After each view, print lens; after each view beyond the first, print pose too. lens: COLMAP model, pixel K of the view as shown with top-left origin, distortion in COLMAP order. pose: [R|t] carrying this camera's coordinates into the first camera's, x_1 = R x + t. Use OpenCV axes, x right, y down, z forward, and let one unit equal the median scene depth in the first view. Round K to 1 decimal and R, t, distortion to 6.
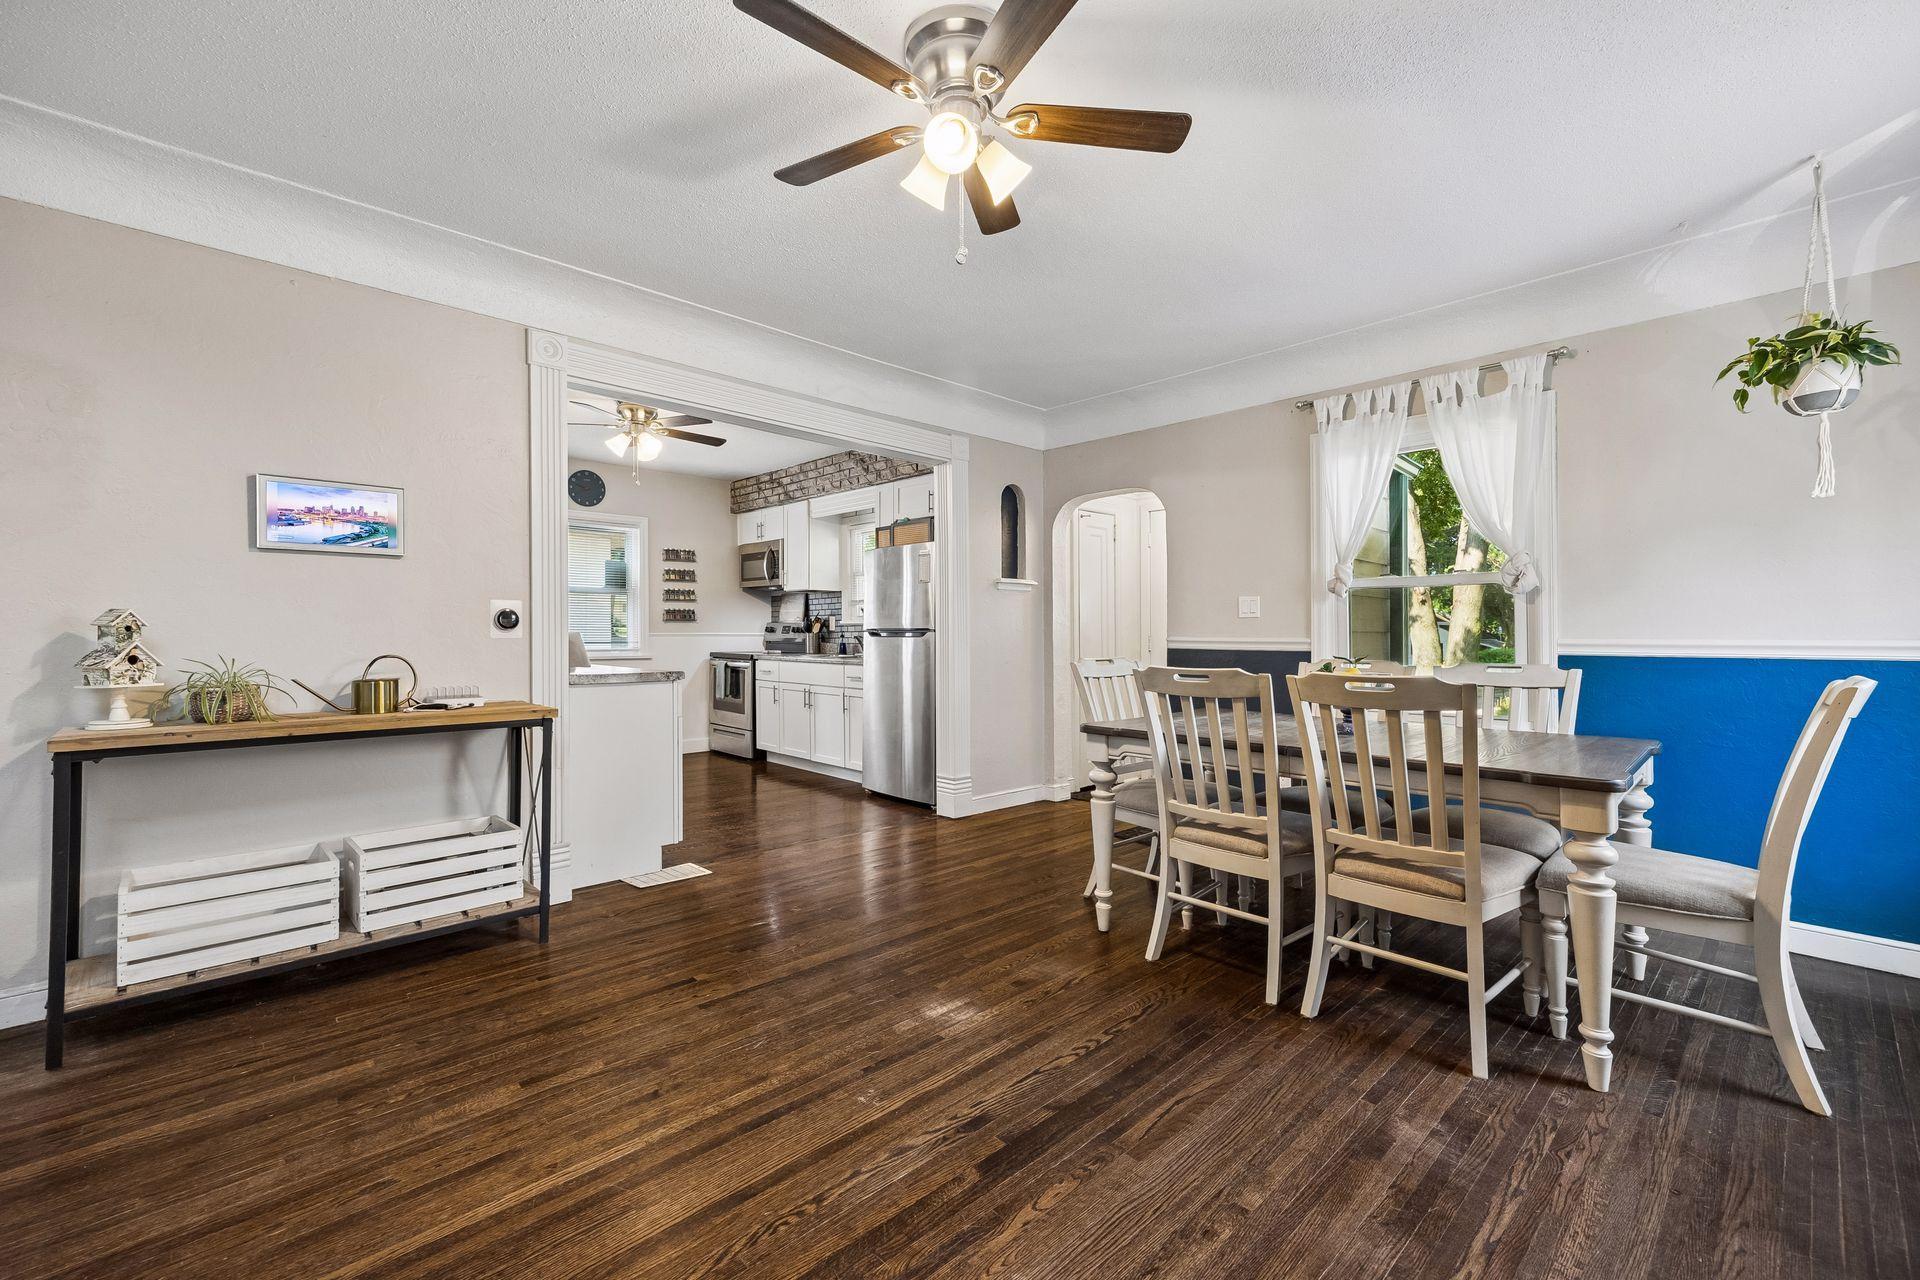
lens RADIAL K [[783.7, 0, 960.0], [0, 783.7, 640.0], [0, 0, 1]] dist [0.007899, 0.000114]
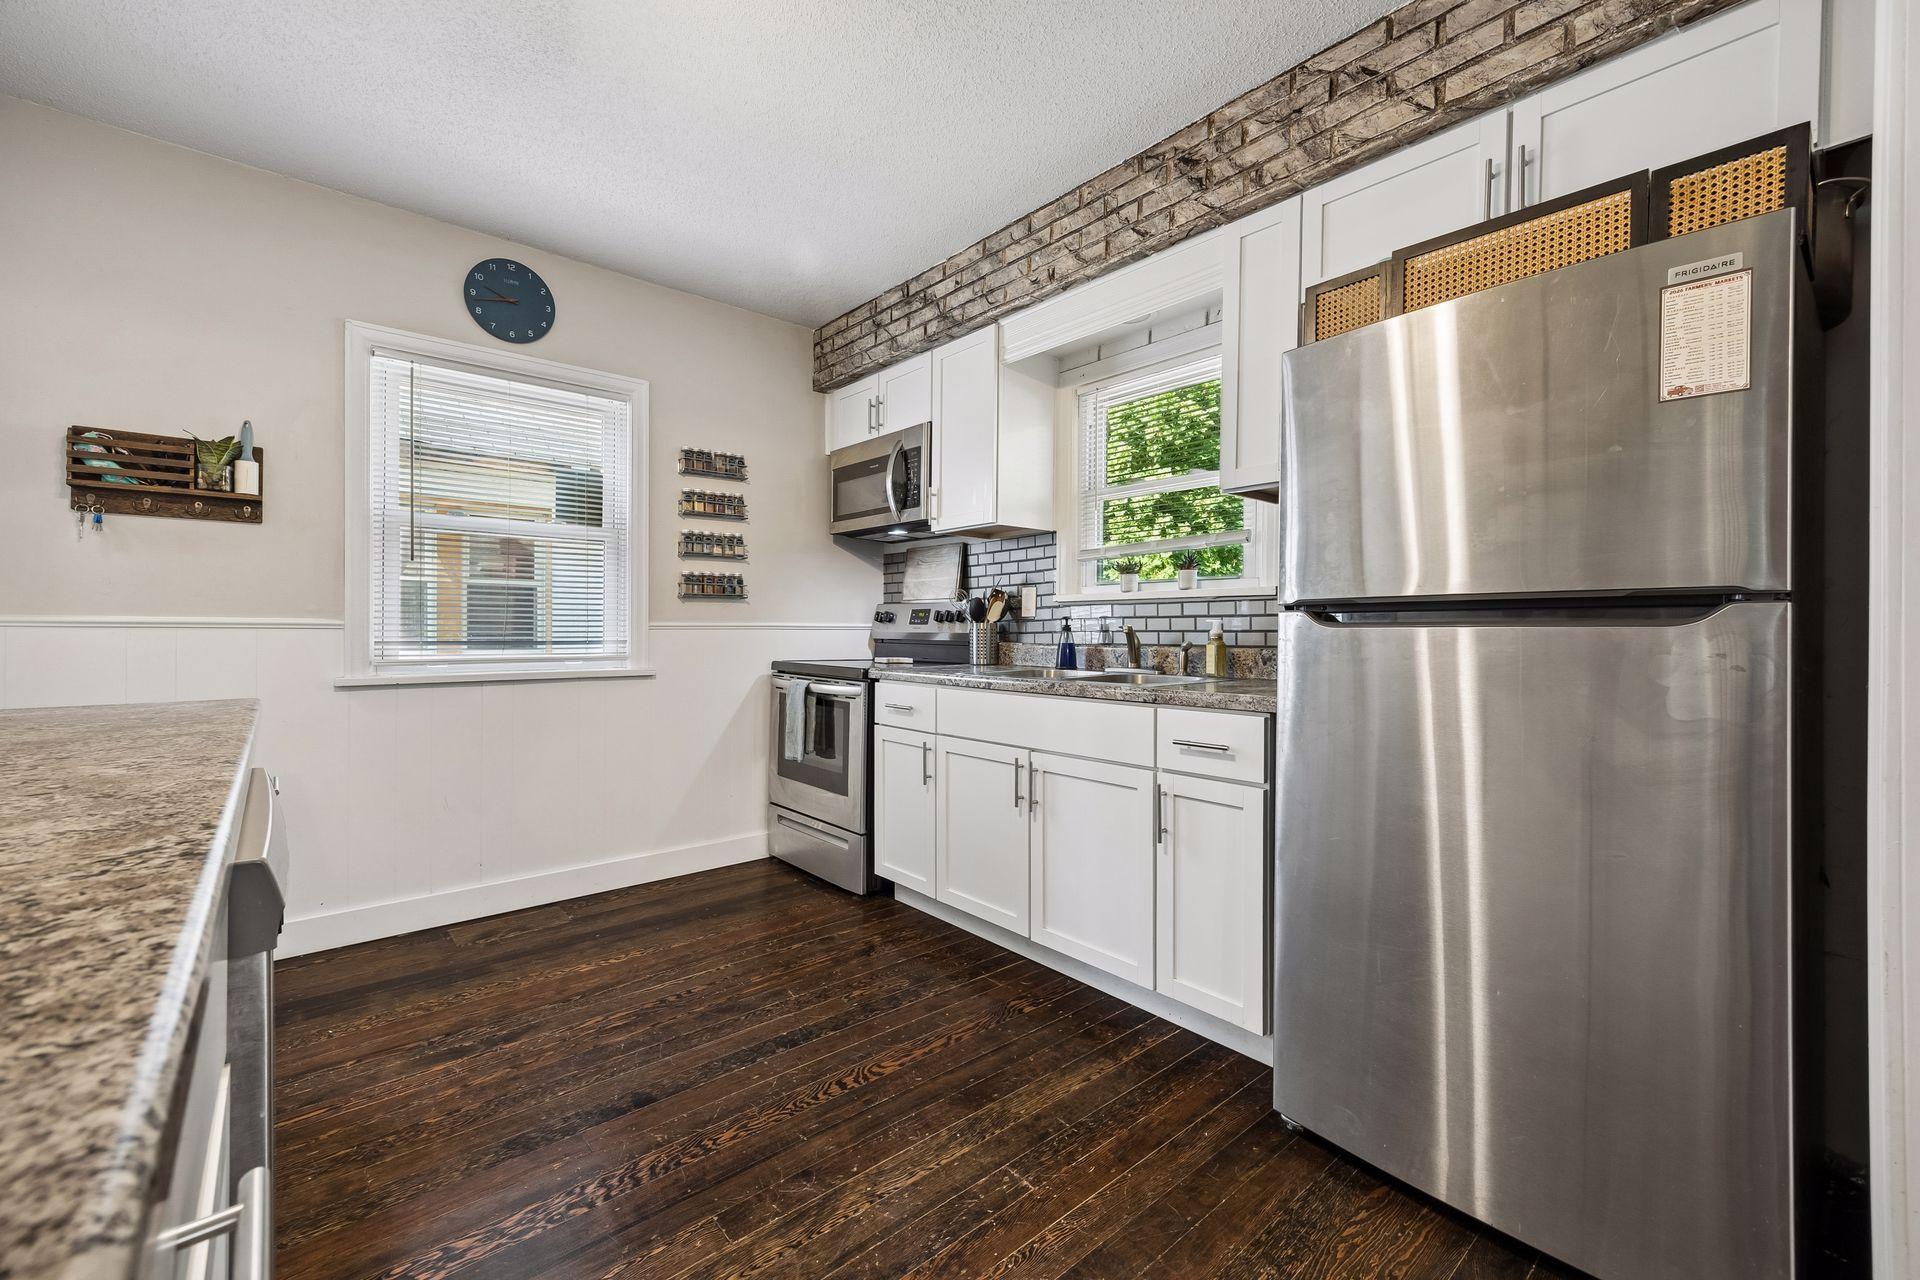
lens RADIAL K [[789.6, 0, 975.7], [0, 789.6, 615.0], [0, 0, 1]] dist [0.009573, 0.000027]
pose [[0.999463, -0.000152, -0.032766, -0.179402], [-0.000765, 0.999609, -0.027956, 0.000106], [0.032757, 0.027967, 0.999072, 0.519920]]
